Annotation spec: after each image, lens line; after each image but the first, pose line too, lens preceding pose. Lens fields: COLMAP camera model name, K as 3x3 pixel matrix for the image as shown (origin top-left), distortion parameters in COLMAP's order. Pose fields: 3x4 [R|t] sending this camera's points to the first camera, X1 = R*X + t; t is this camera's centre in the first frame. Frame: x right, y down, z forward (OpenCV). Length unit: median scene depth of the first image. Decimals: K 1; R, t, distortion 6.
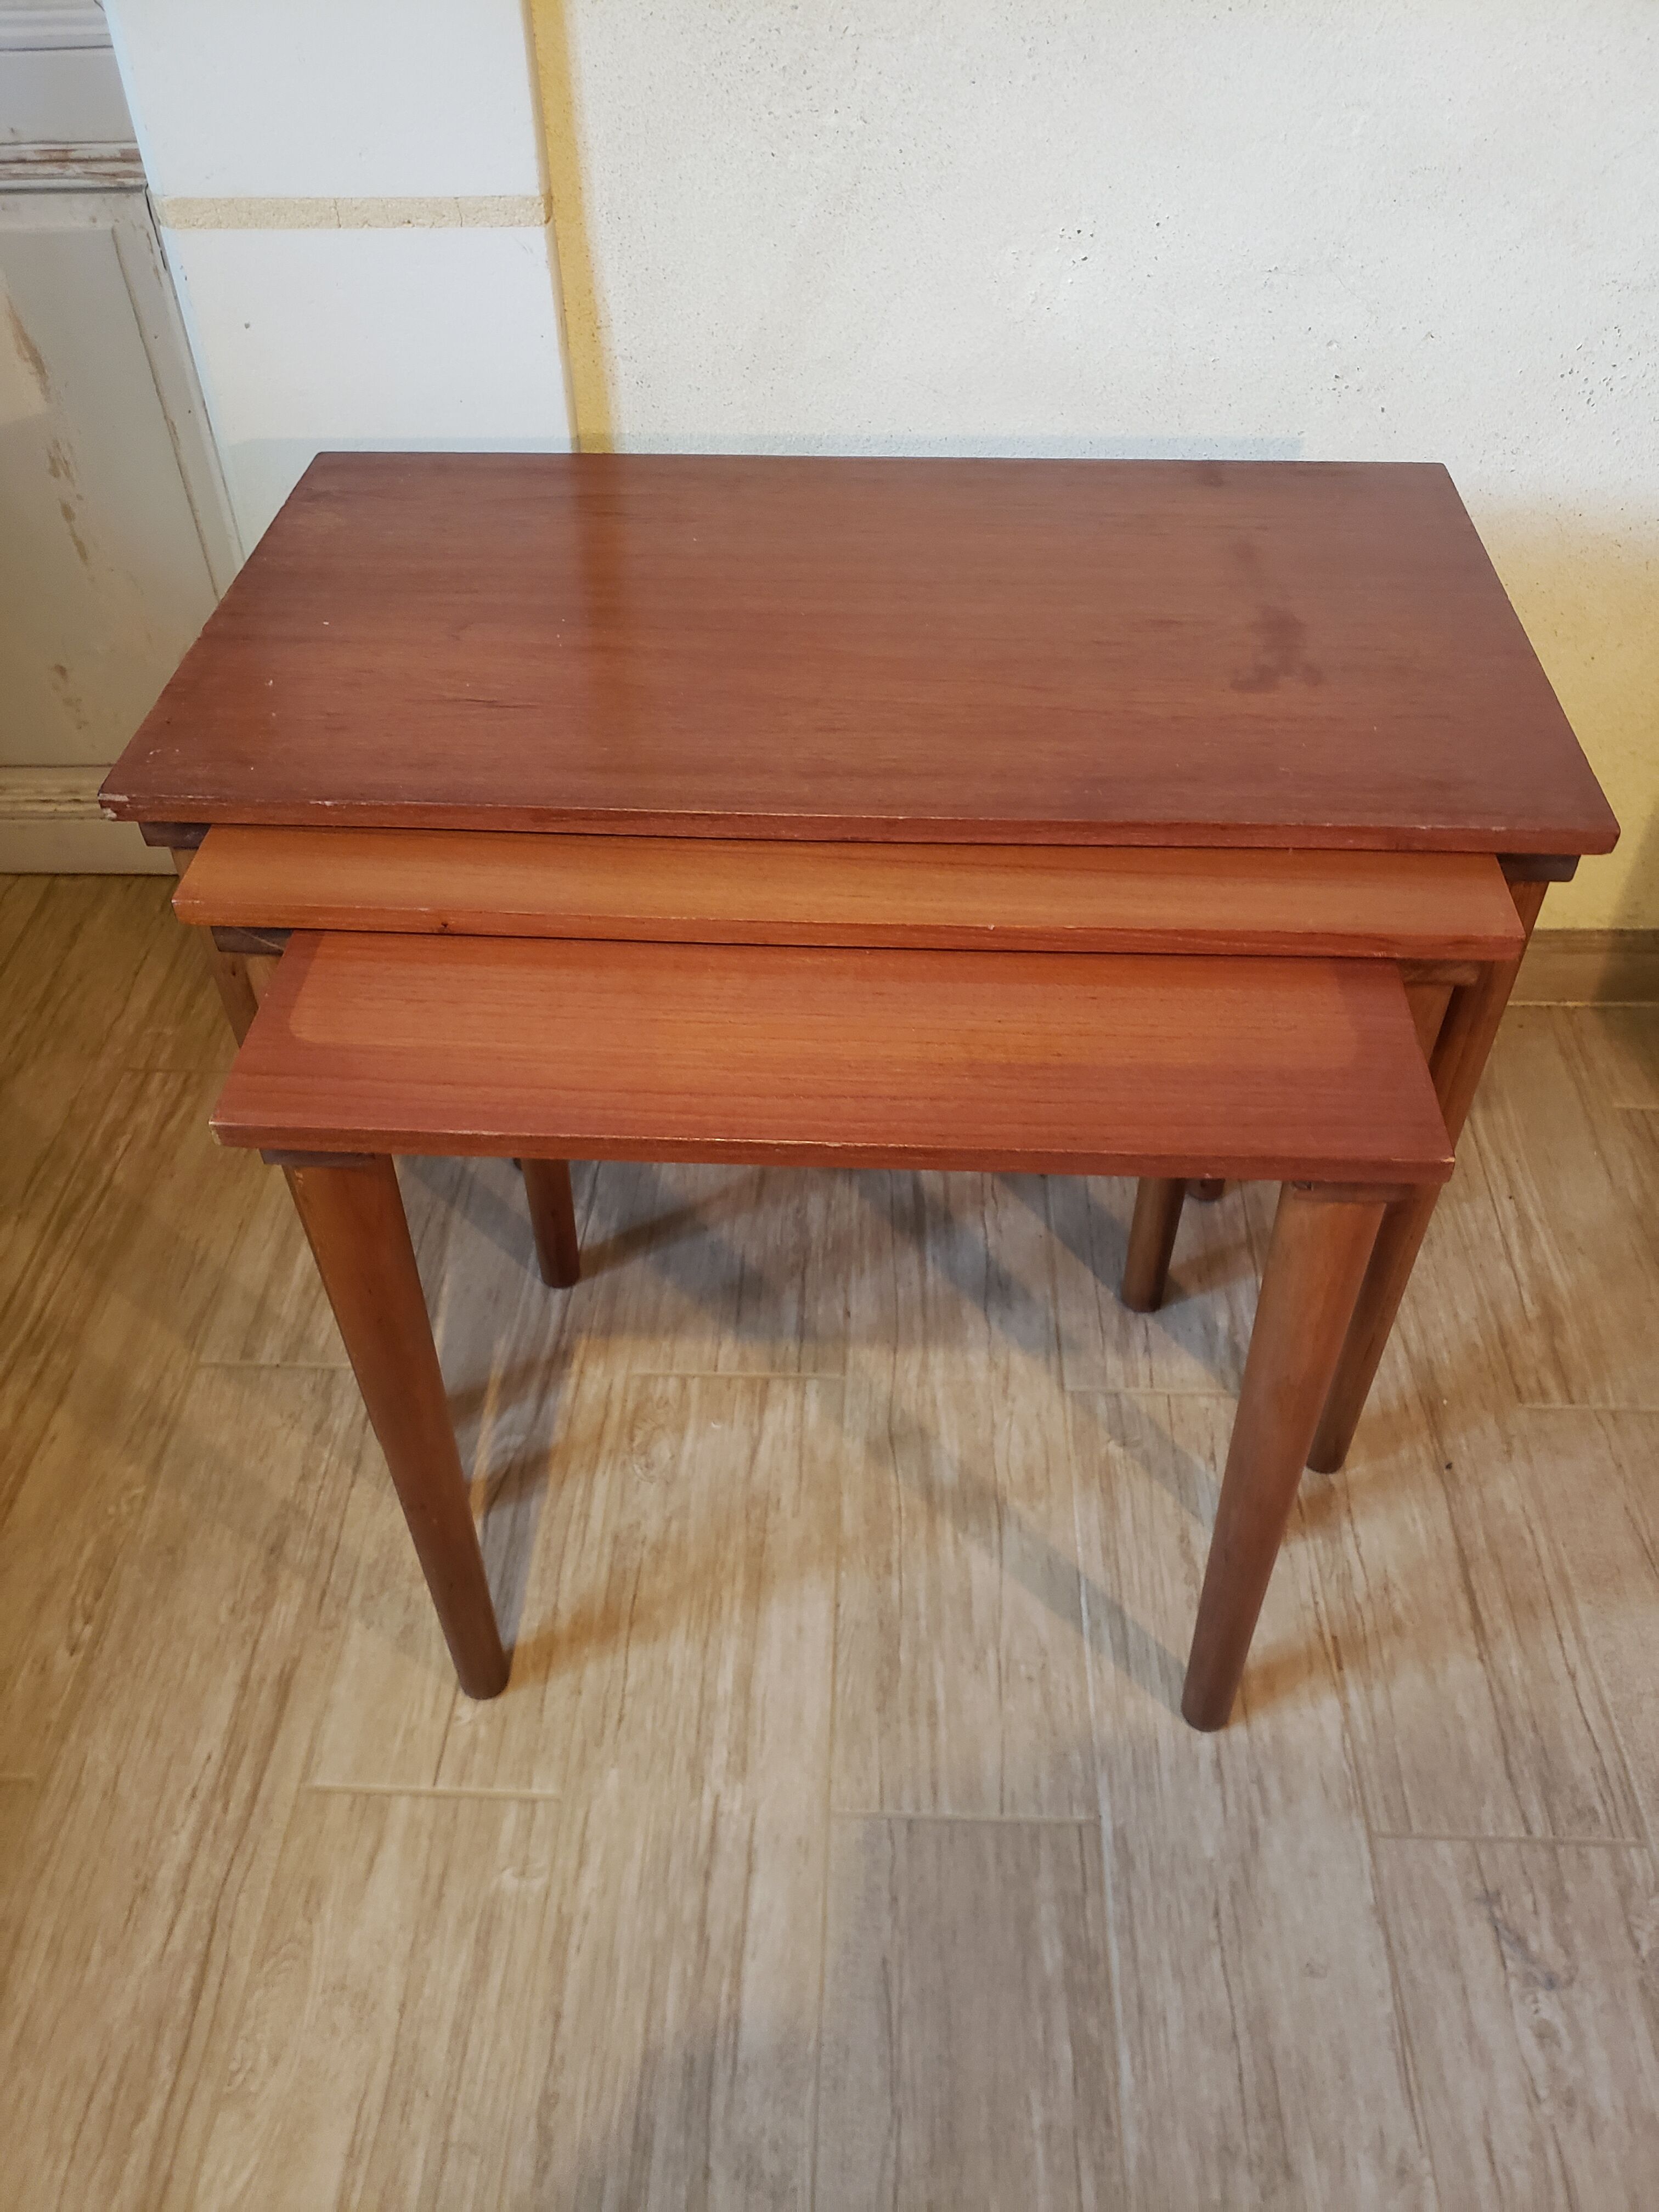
lens RADIAL K [[1741.2, 0, 828.4], [0, 1741.2, 1102.0], [0, 0, 1]] dist [-0.019013, 0.052102]
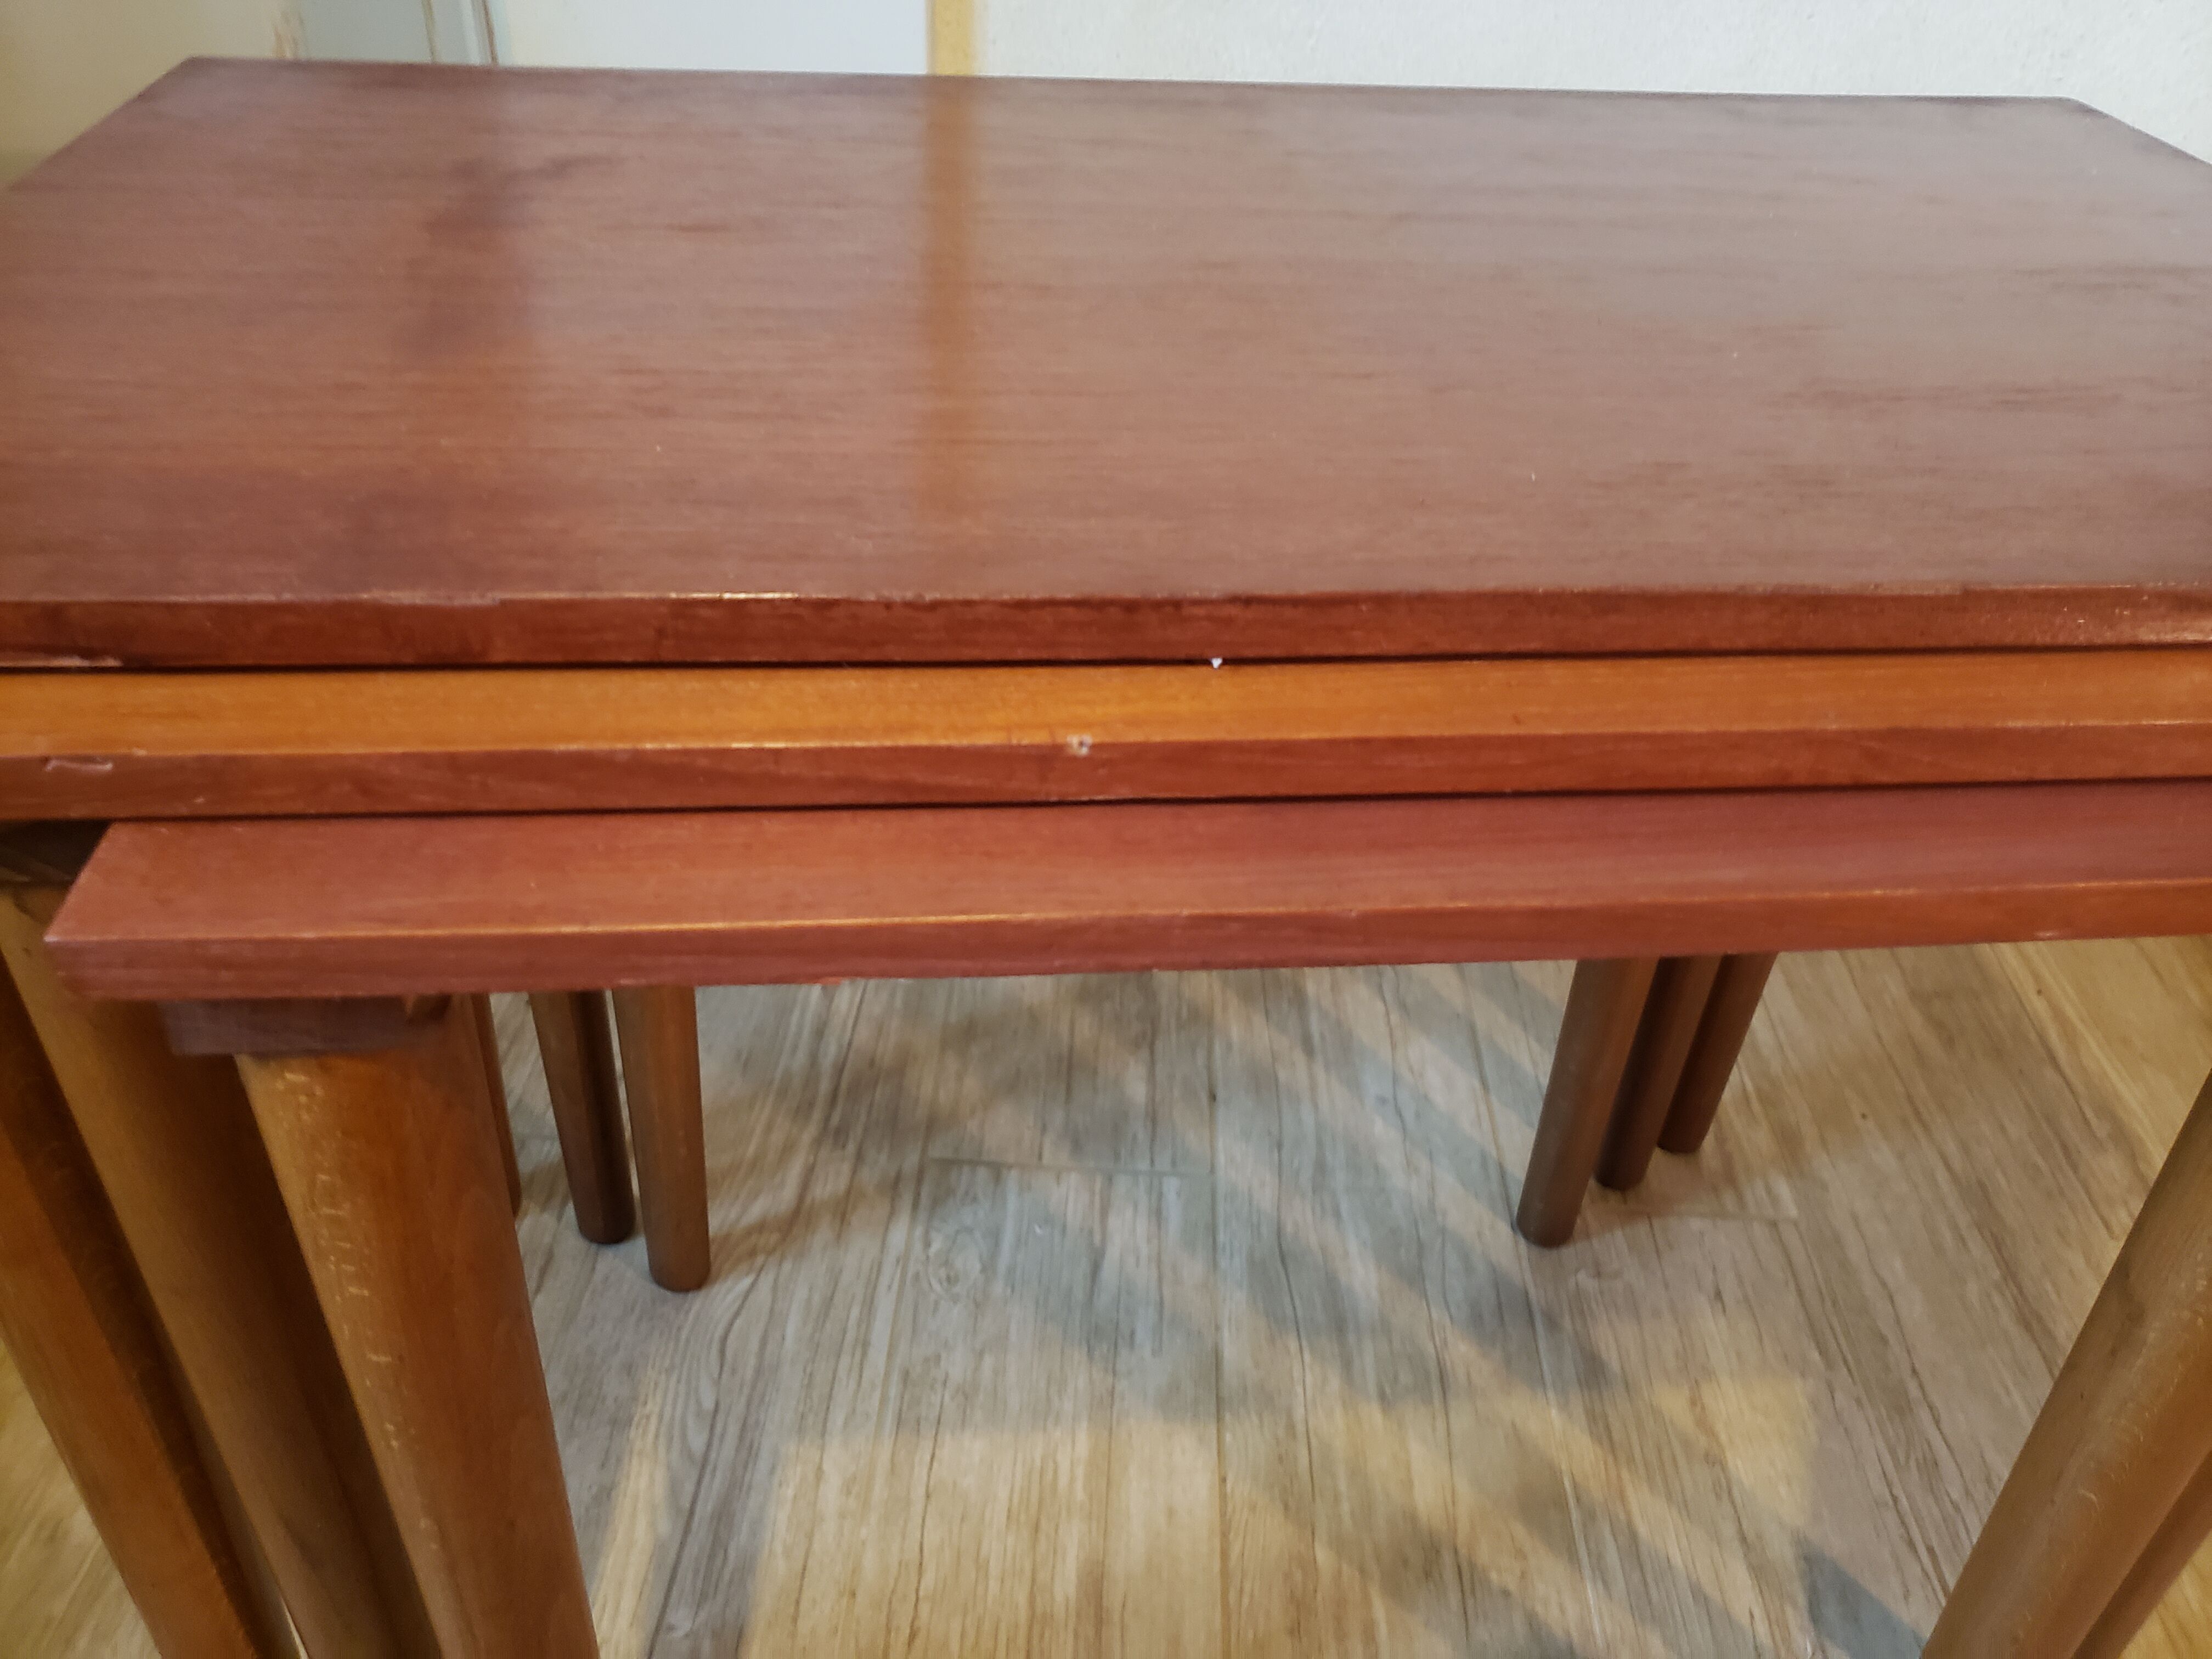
lens RADIAL K [[1741.2, 0, 1112.3], [0, 1741.2, 797.6], [0, 0, 1]] dist [-0.019013, 0.052102]
pose [[0.998344, 0.046035, 0.034489, -0.077354], [-0.040634, 0.988799, -0.143618, 0.121991], [-0.040714, 0.141978, 0.989032, 0.272713]]
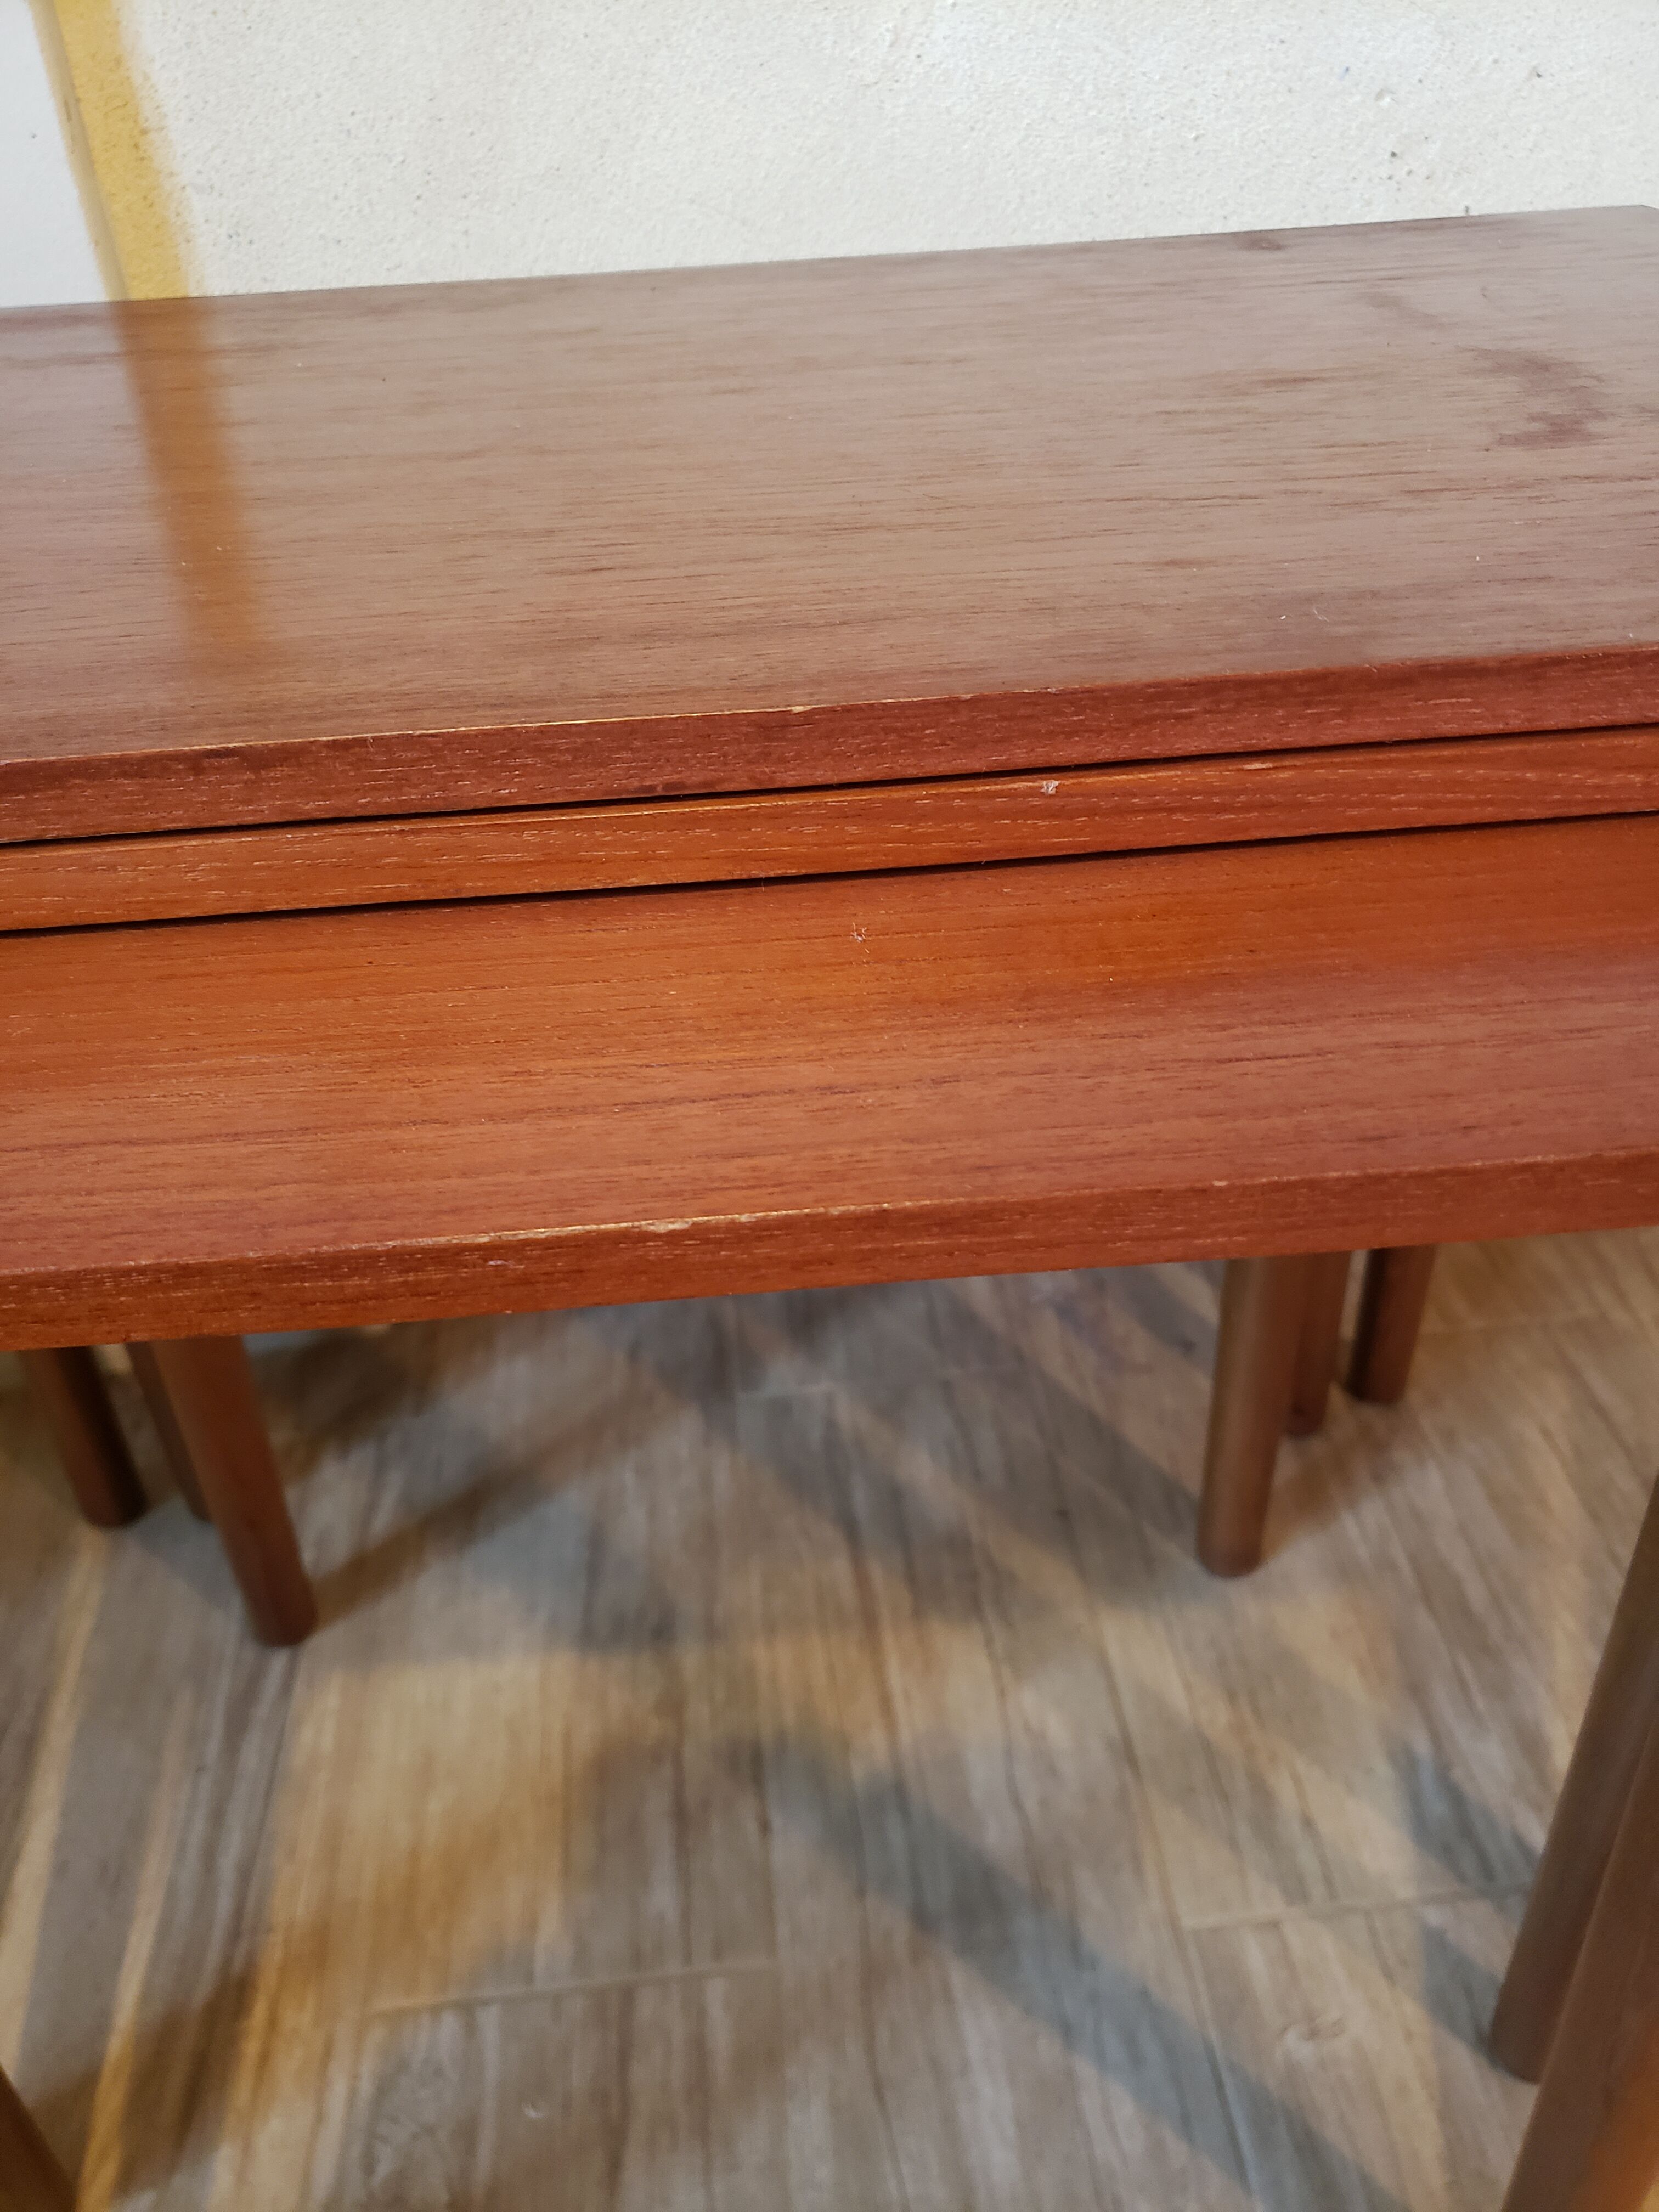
lens RADIAL K [[1745.2, 0, 832.9], [0, 1745.2, 1108.8], [0, 0, 1]] dist [0.011352, 0.003829]
pose [[0.990499, -0.103950, 0.090035, 0.006811], [0.116026, 0.983137, -0.141352, -0.023654], [-0.073823, 0.150455, 0.985857, 0.484231]]
